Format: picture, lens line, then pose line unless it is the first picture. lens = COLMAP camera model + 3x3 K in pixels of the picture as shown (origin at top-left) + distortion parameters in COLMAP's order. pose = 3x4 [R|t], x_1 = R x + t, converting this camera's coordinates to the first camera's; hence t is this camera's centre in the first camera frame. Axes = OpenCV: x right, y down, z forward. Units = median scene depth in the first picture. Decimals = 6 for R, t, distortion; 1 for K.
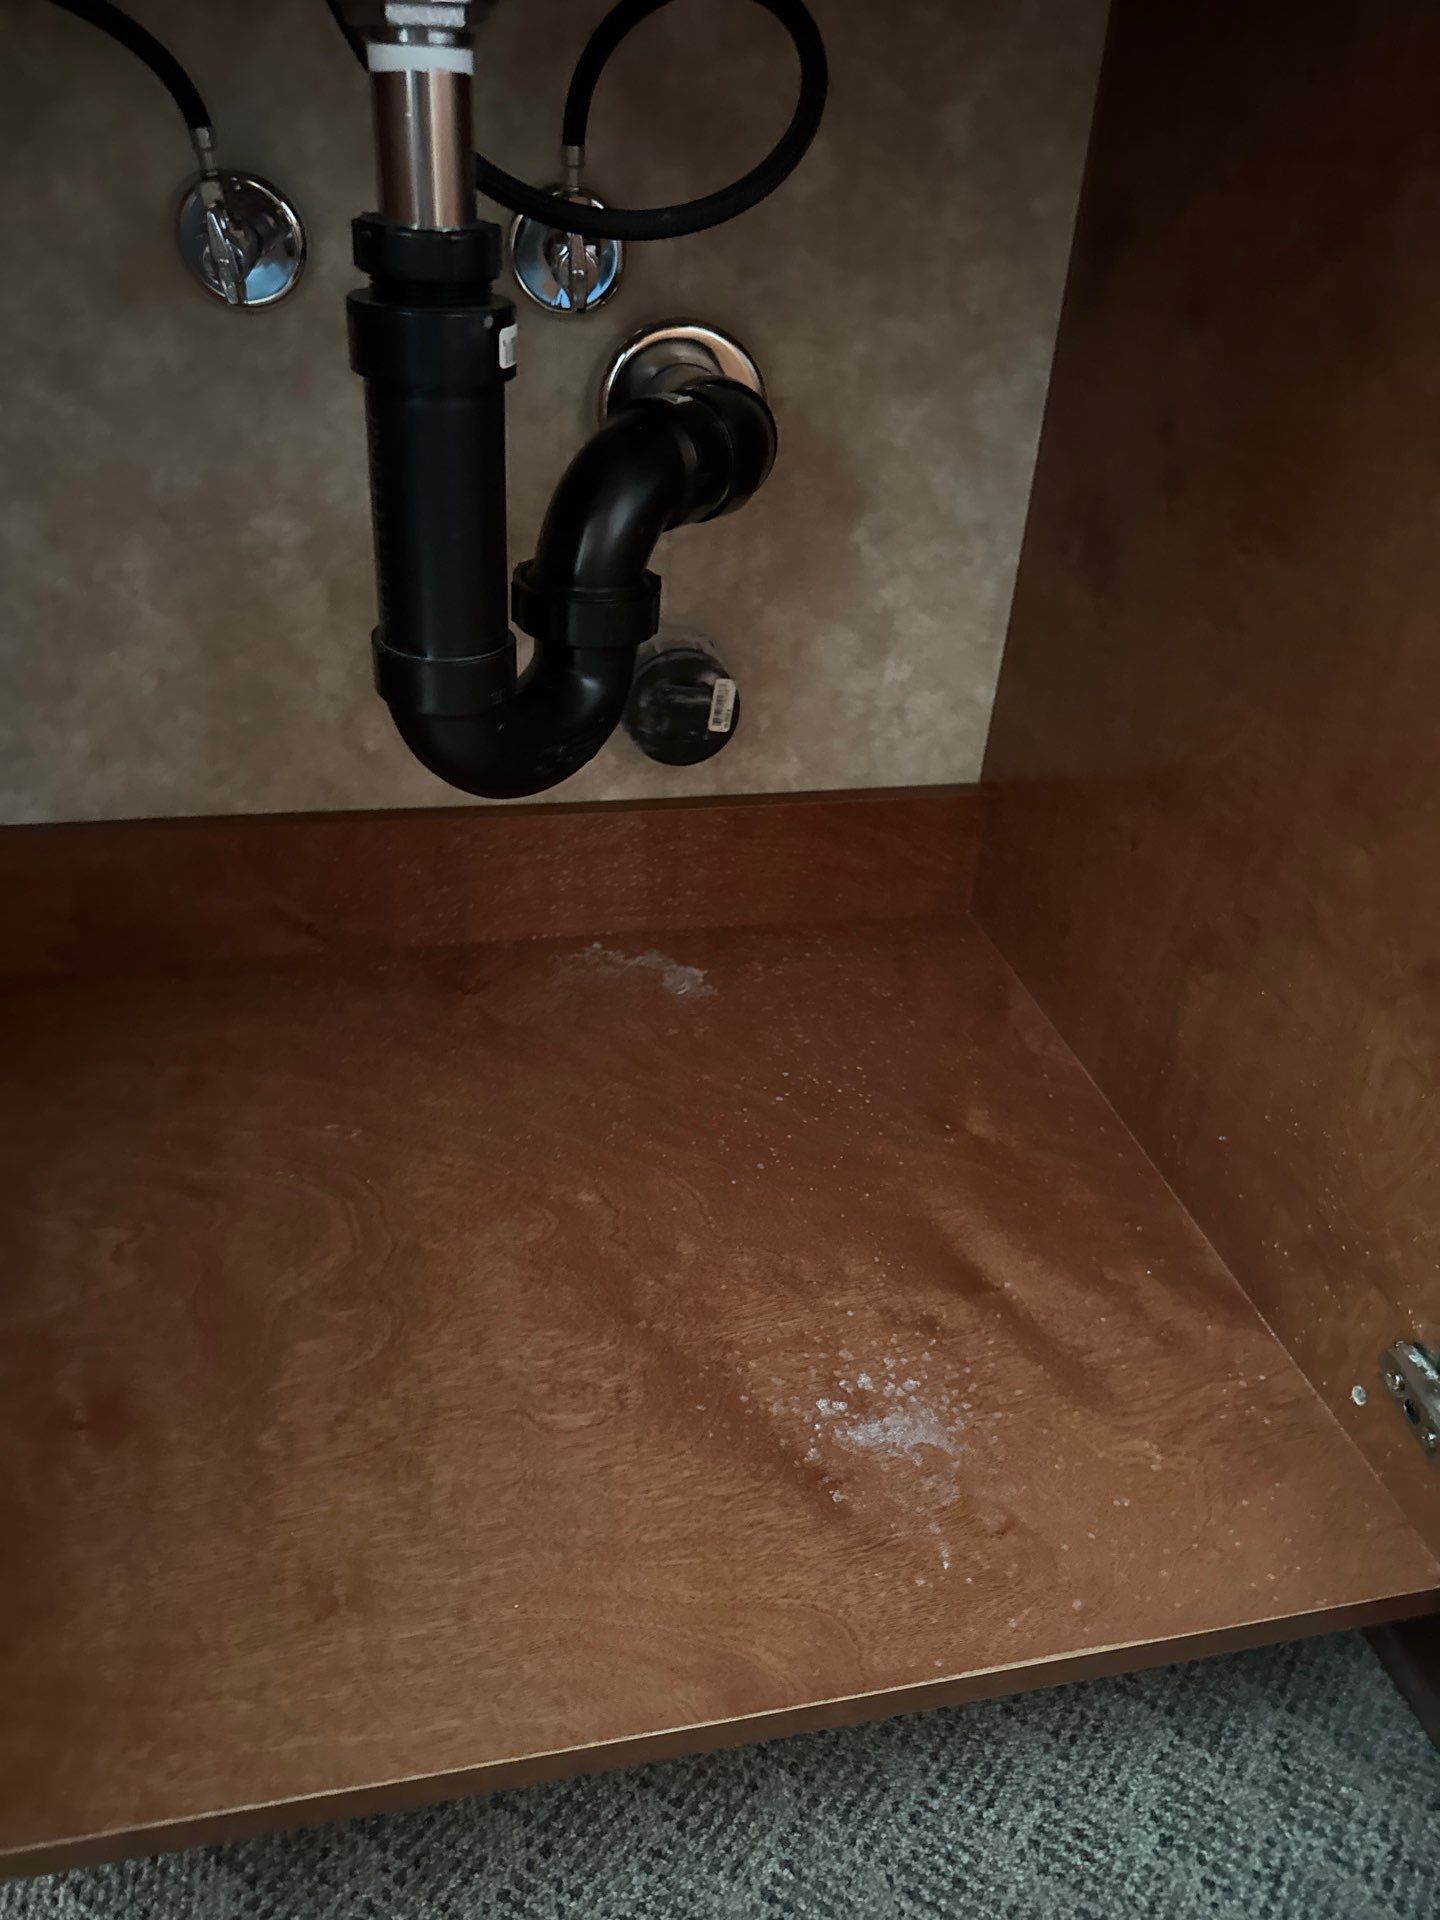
lens RADIAL K [[1403.1, 0, 718.1], [0, 1403.1, 957.2], [0, 0, 1]] dist [0.028345, -0.040490]
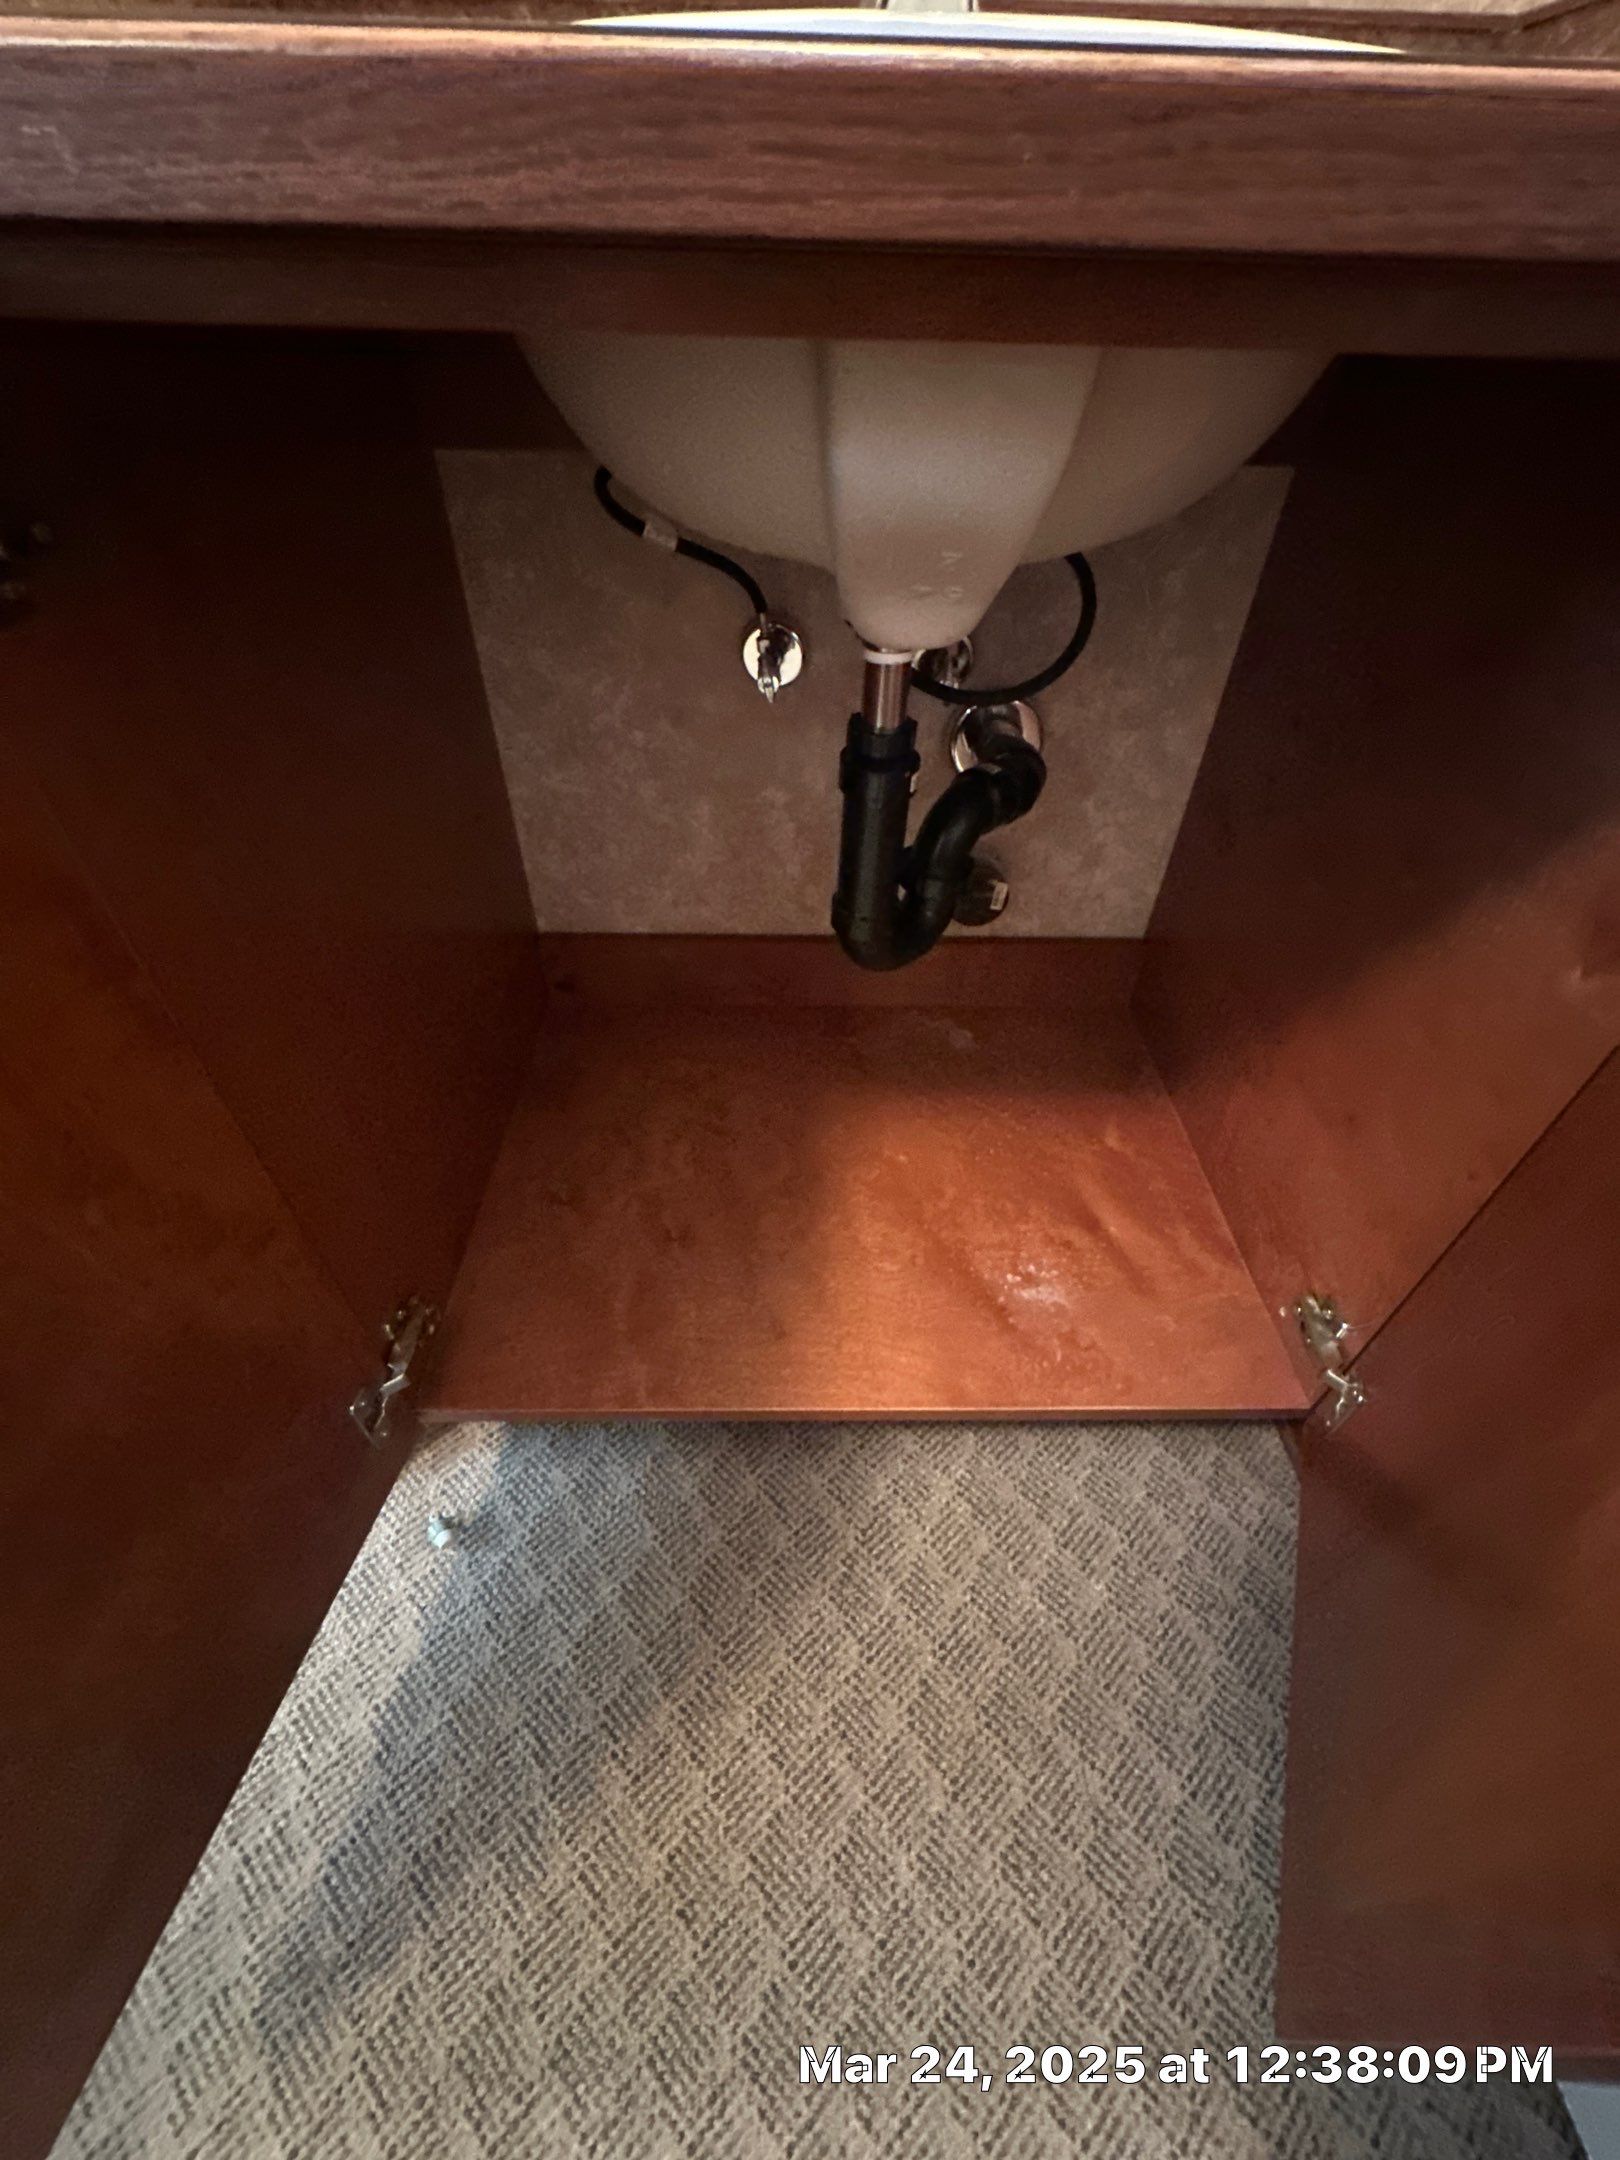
lens RADIAL K [[882.6, 0, 804.3], [0, 882.6, 1079.2], [0, 0, 1]] dist [-0.012953, 0.000059]
pose [[0.978996, 0.108528, -0.172594, -0.028306], [-0.078635, 0.982045, 0.171476, -0.162293], [0.188105, -0.154303, 0.969952, -0.266350]]
